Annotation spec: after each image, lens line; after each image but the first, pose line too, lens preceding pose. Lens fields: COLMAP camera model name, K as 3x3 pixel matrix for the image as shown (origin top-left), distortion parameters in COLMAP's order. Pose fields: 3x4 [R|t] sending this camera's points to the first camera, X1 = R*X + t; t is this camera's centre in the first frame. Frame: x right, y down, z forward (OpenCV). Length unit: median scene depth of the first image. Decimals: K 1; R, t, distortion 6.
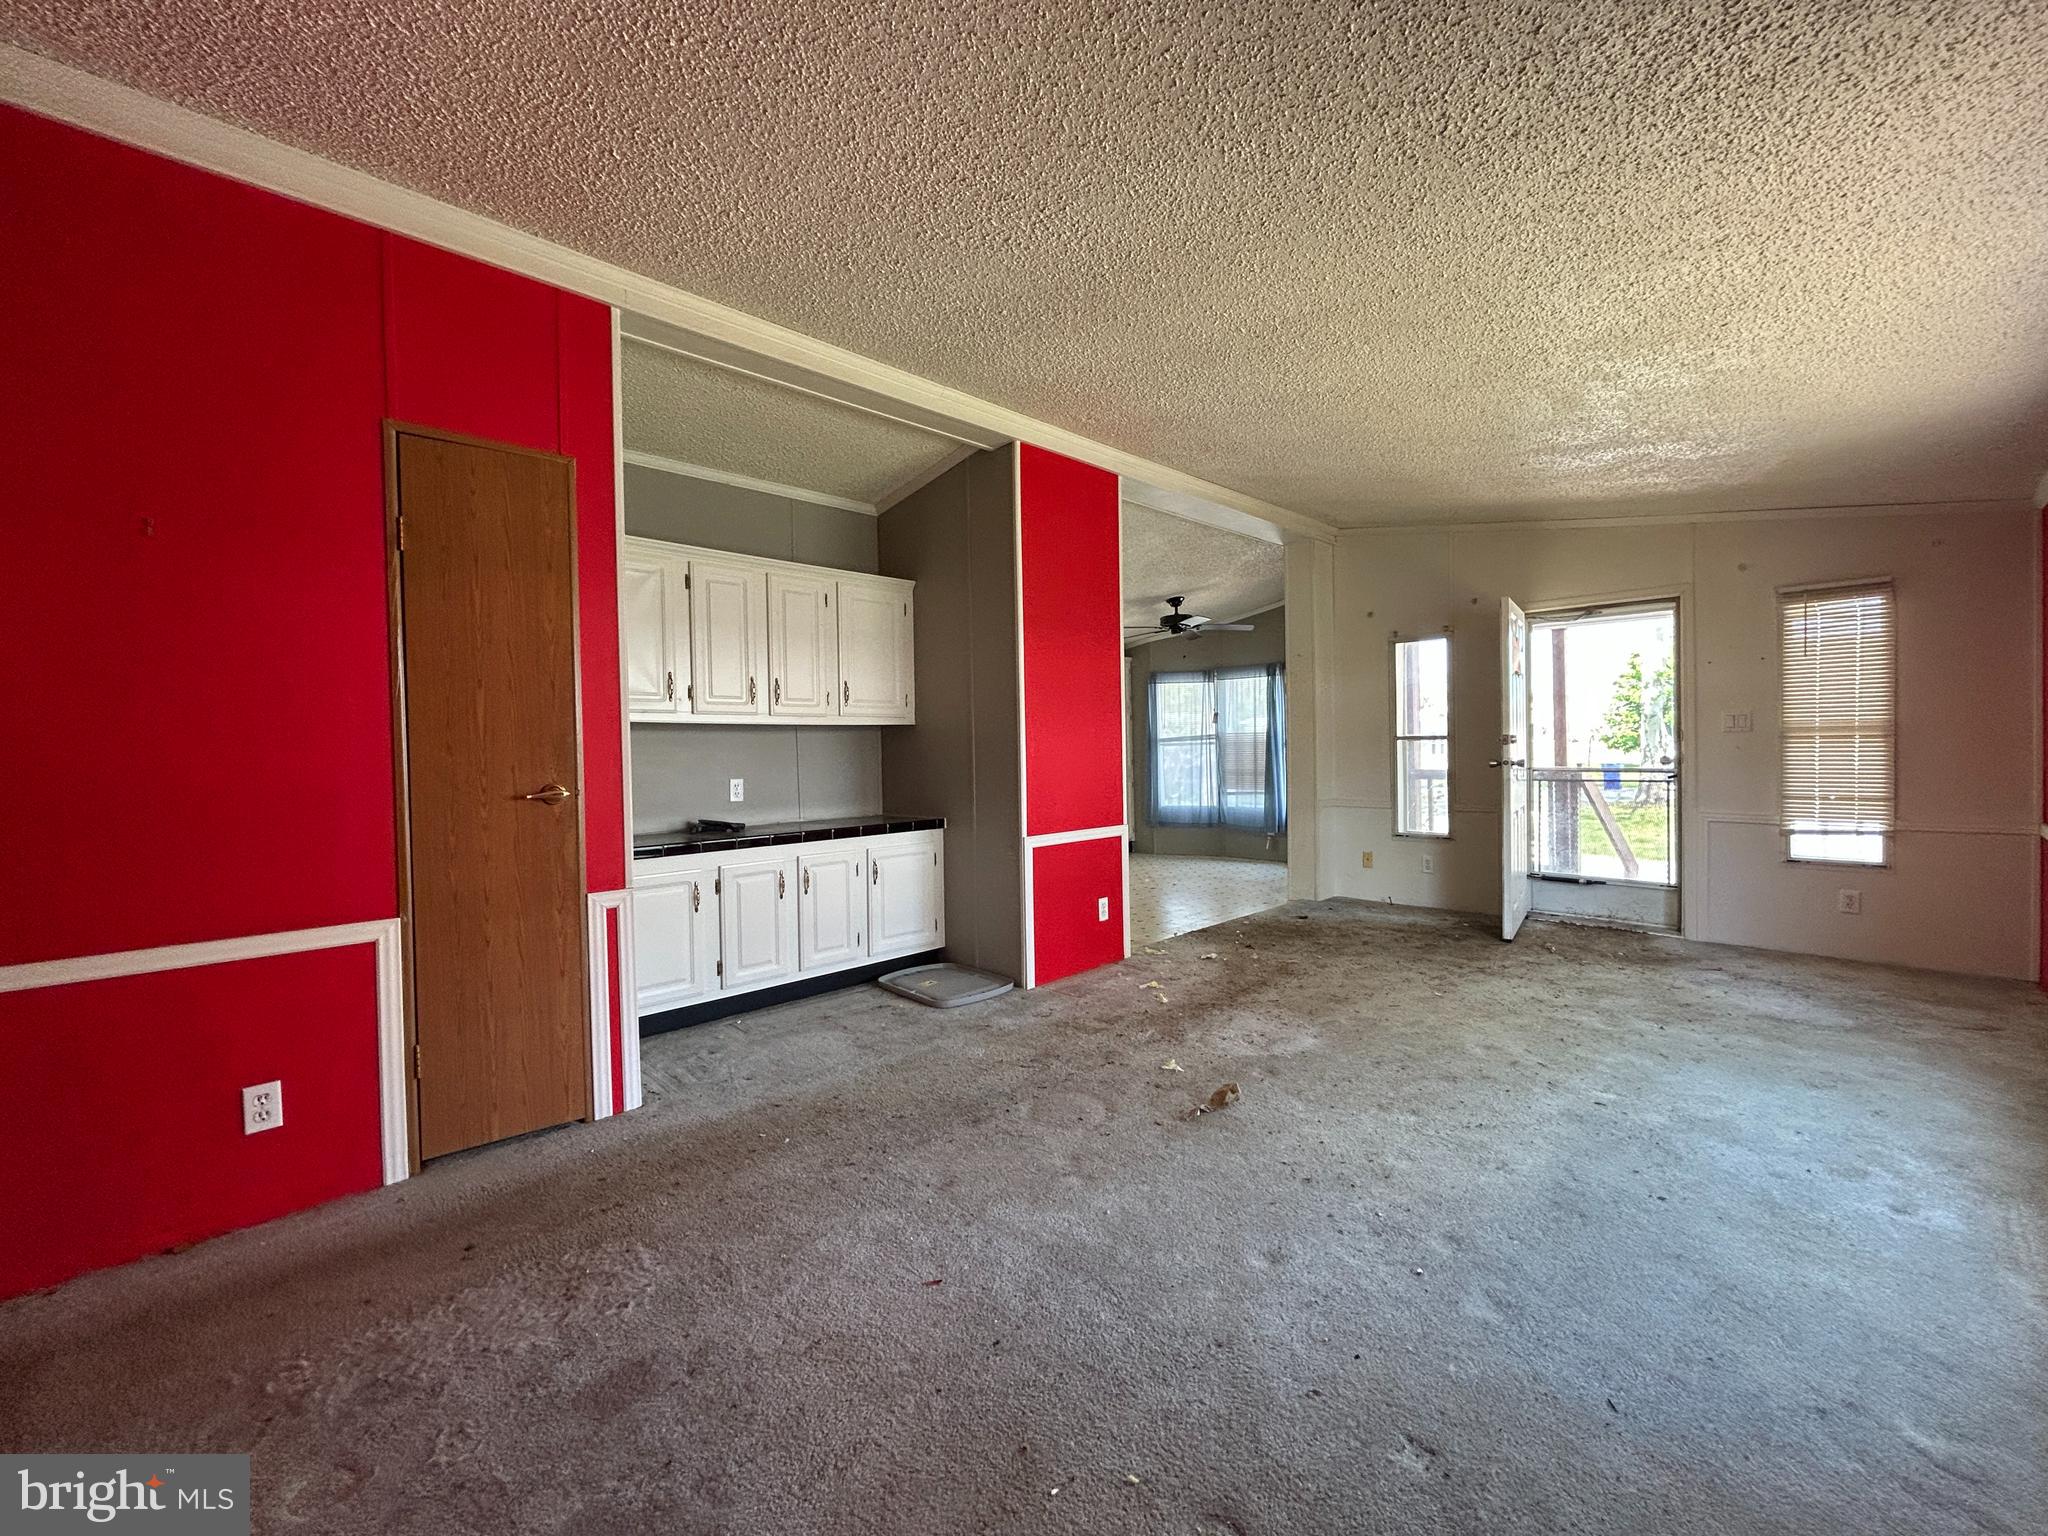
lens RADIAL K [[826.3, 0, 1017.3], [0, 826.3, 766.7], [0, 0, 1]] dist [0.000283, 0.000230]
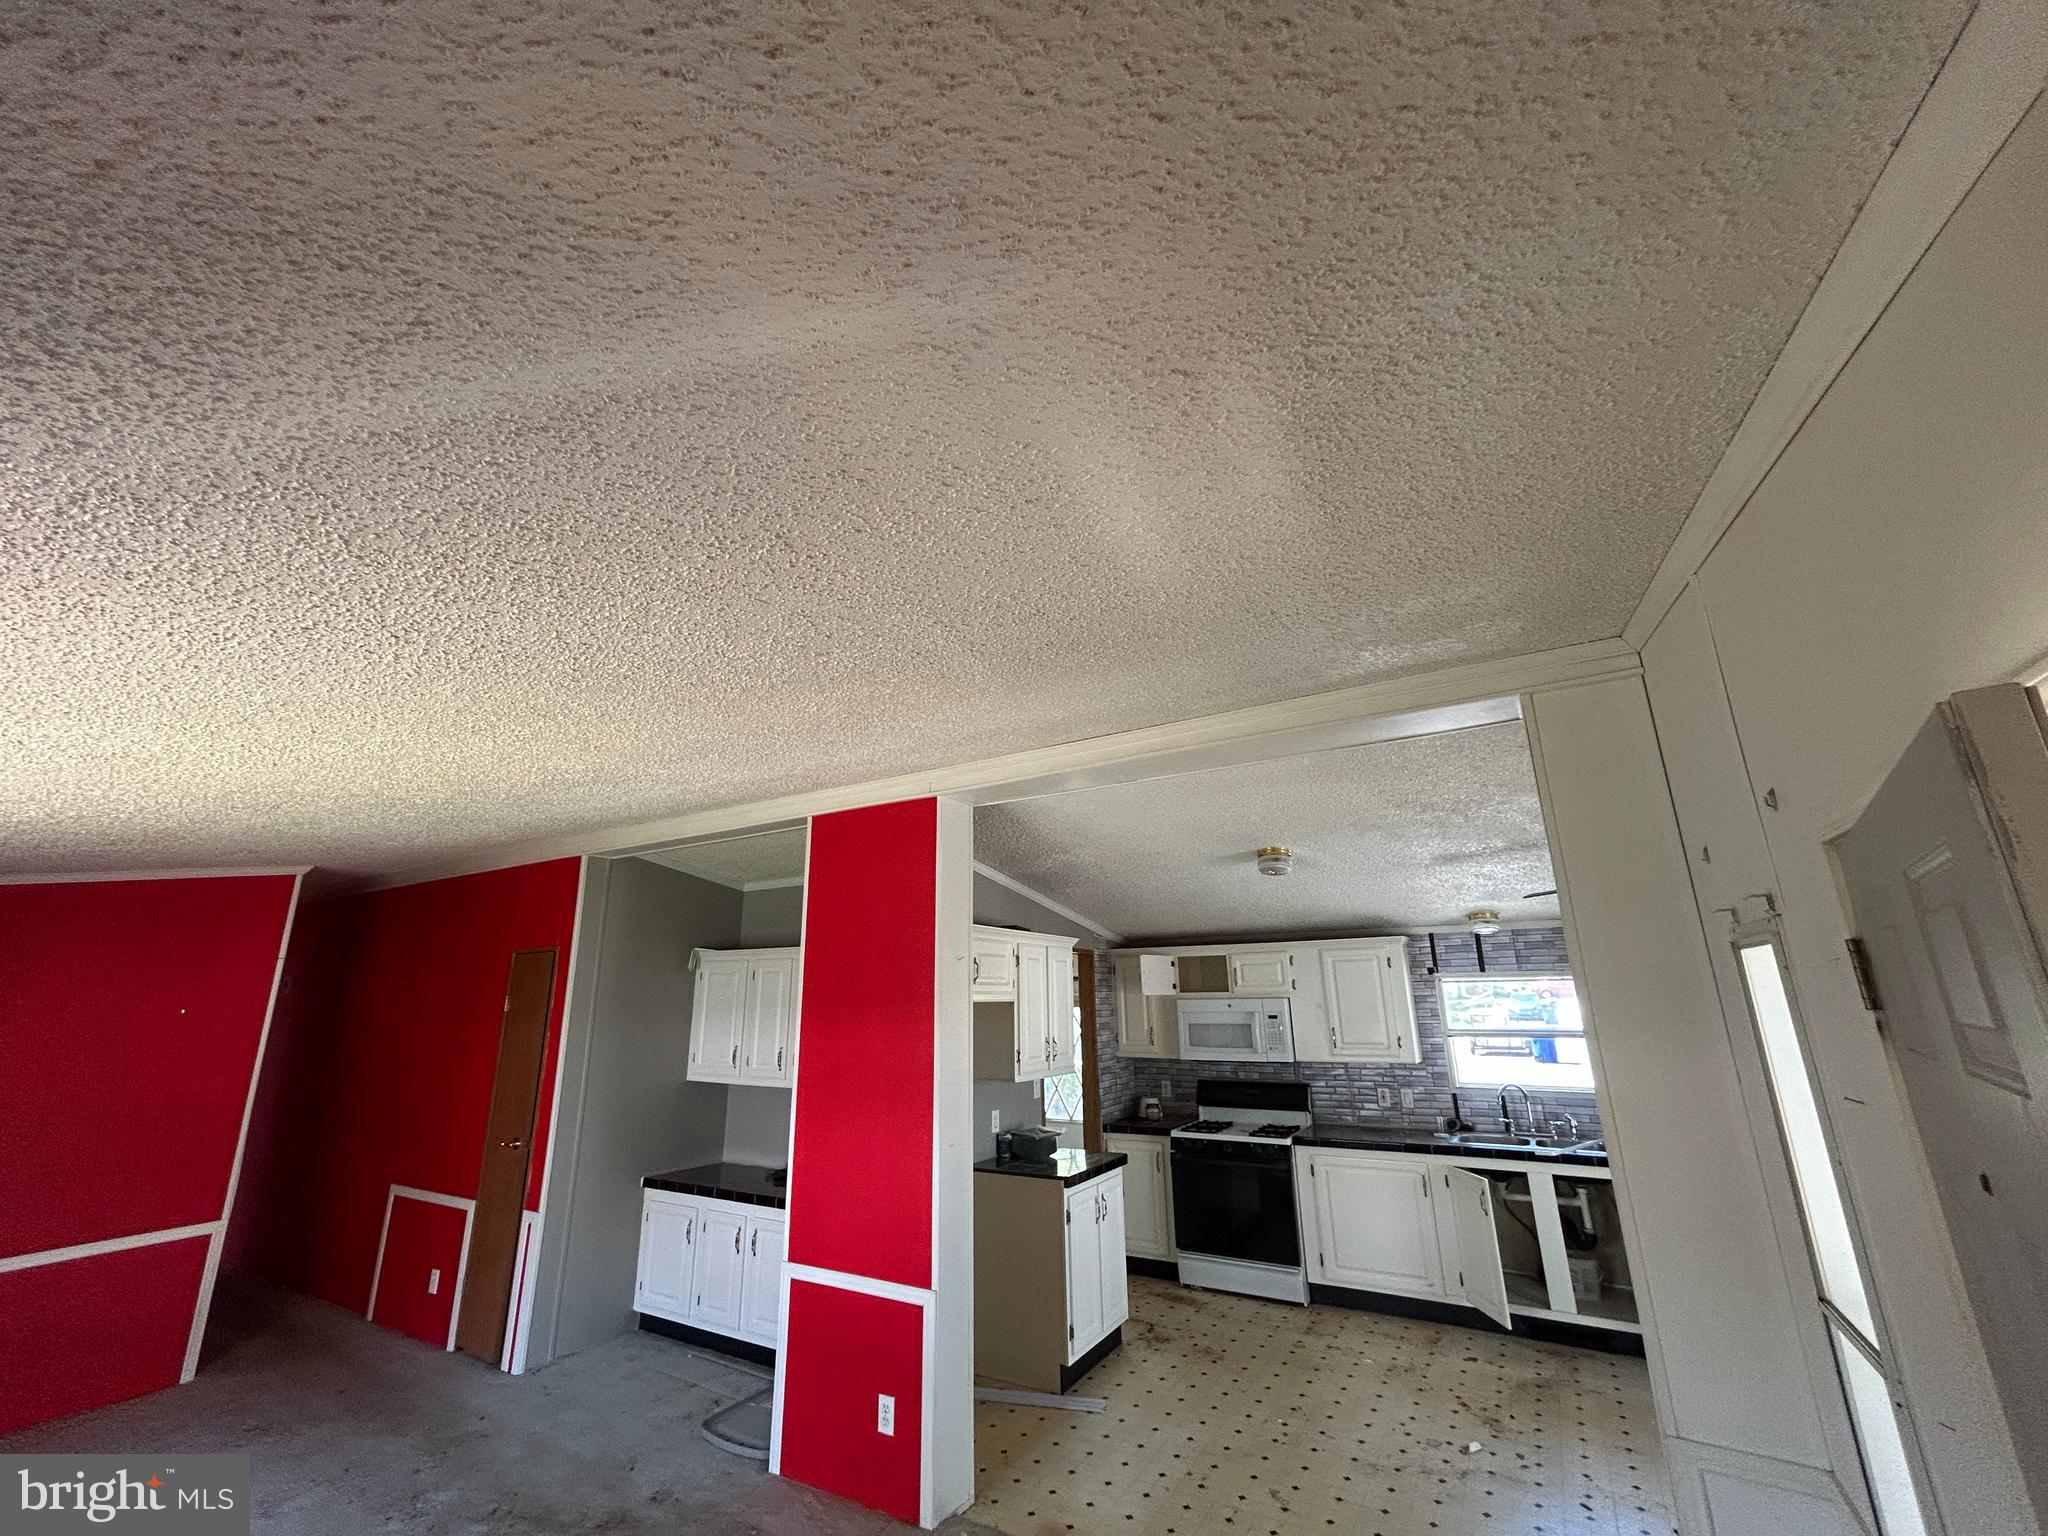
lens RADIAL K [[826.3, 0, 1017.3], [0, 826.3, 766.7], [0, 0, 1]] dist [0.000283, 0.000230]
pose [[0.272280, -0.247353, -0.929882, 0.894853], [-0.016549, 0.965047, -0.261553, -0.169765], [0.962076, 0.086604, 0.258670, 0.856593]]
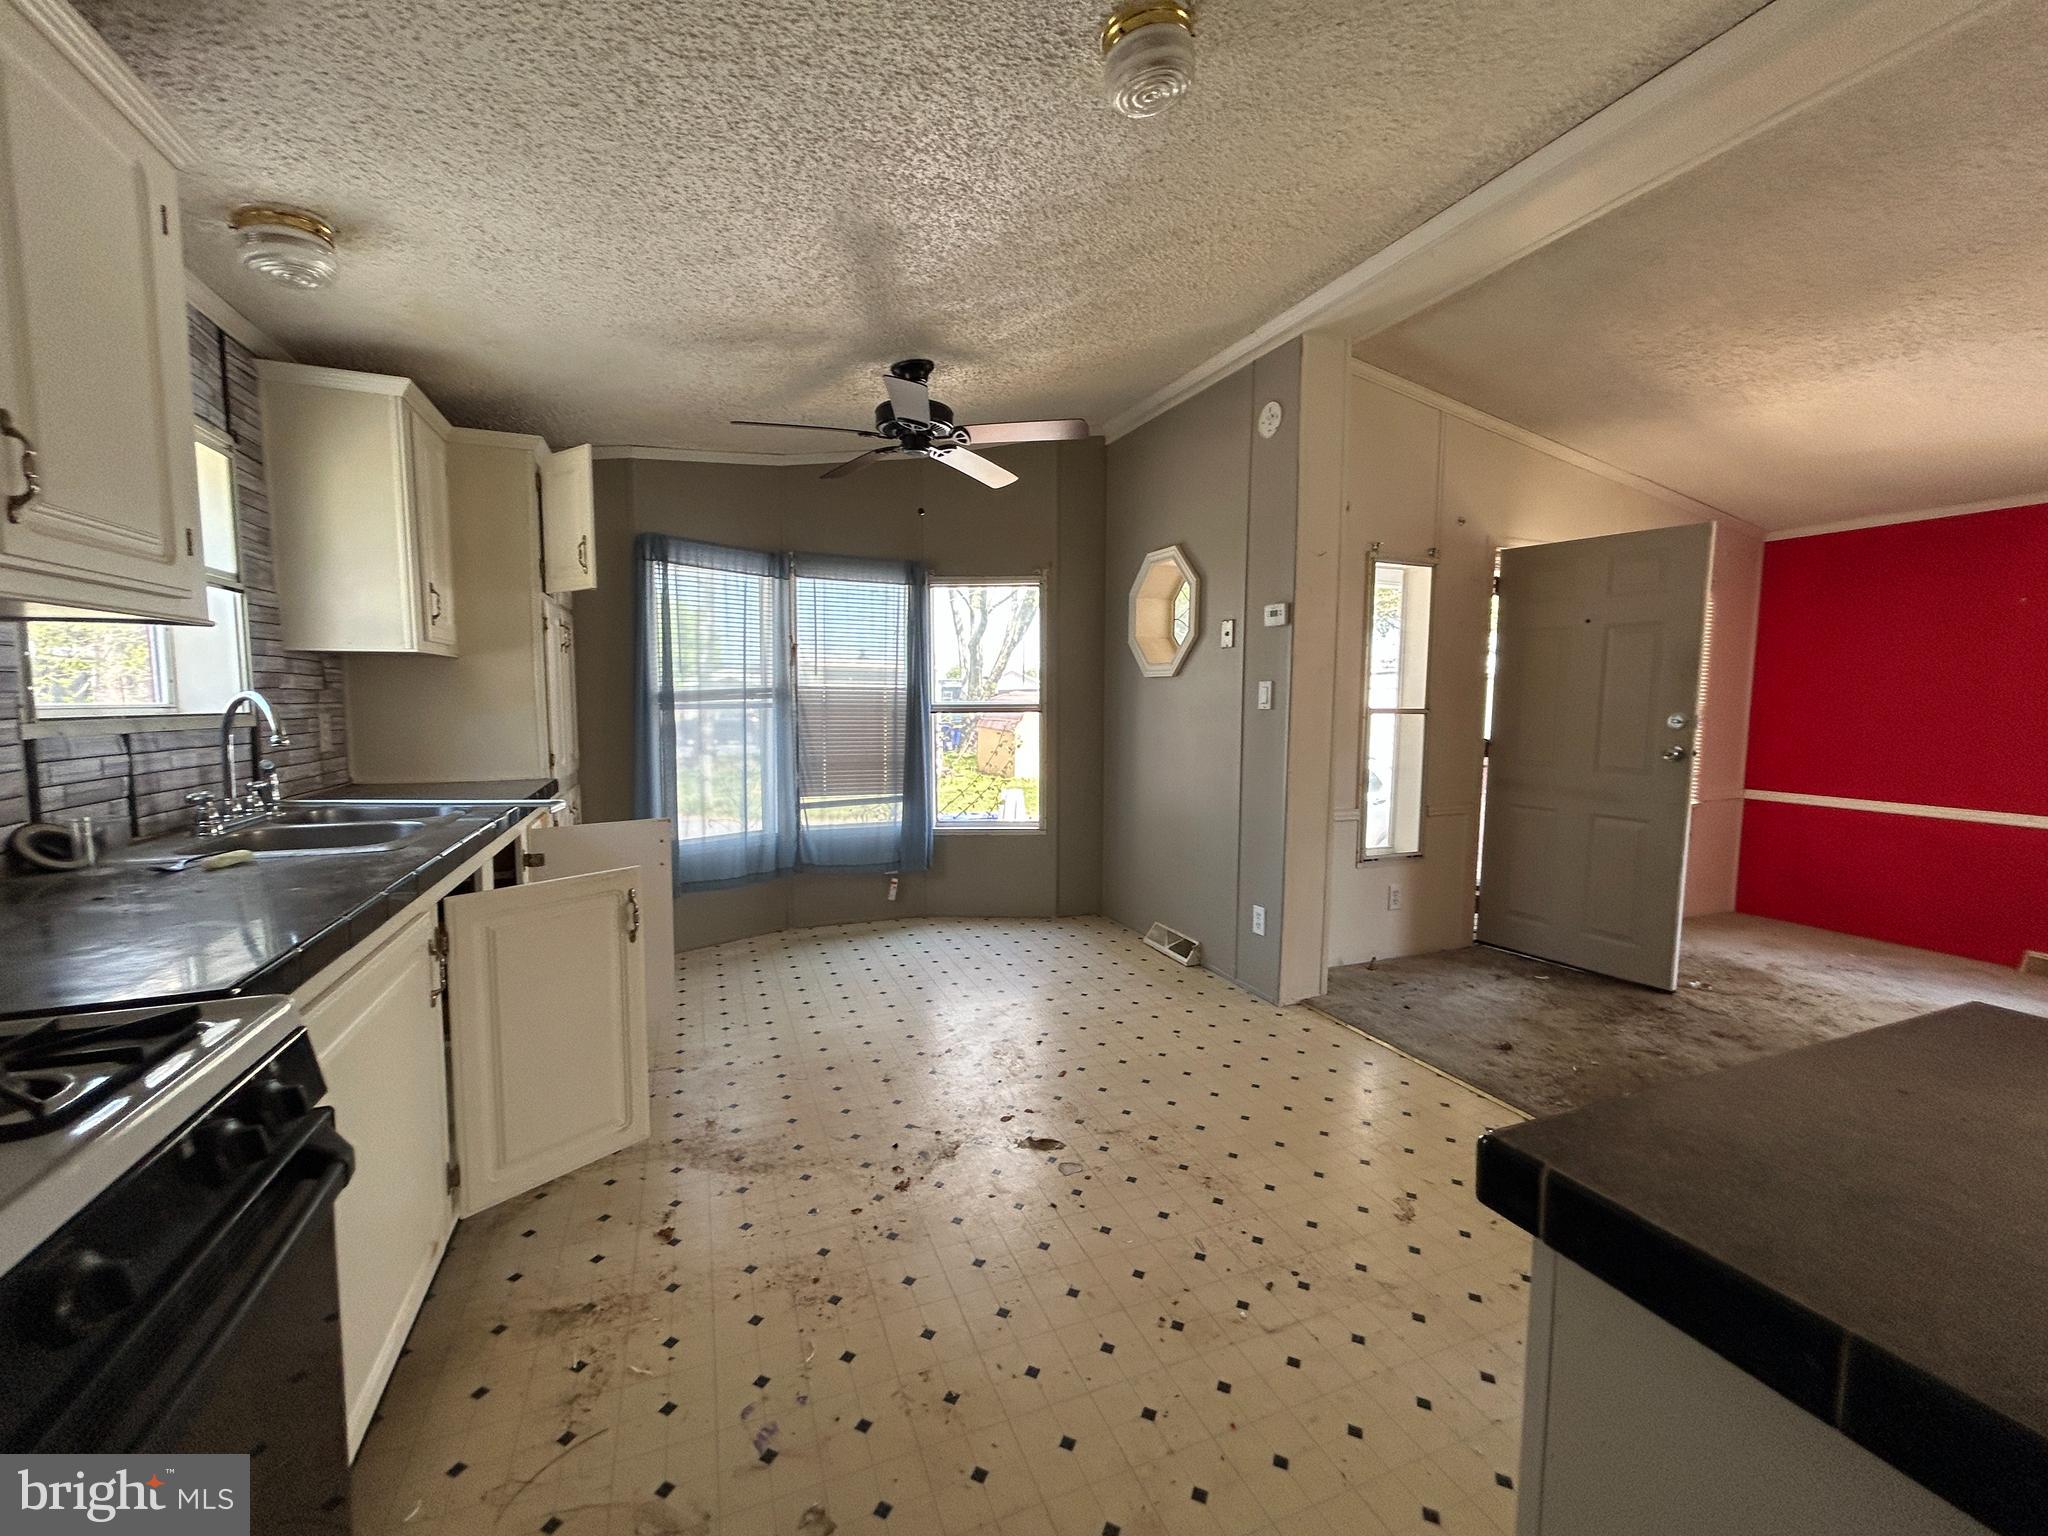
lens RADIAL K [[826.3, 0, 1017.3], [0, 826.3, 766.7], [0, 0, 1]] dist [0.000283, 0.000230]
pose [[0.368107, -0.059145, 0.927900, -0.330763], [0.004710, 0.998081, 0.061750, -0.044209], [-0.929771, -0.018360, 0.367679, 1.332627]]
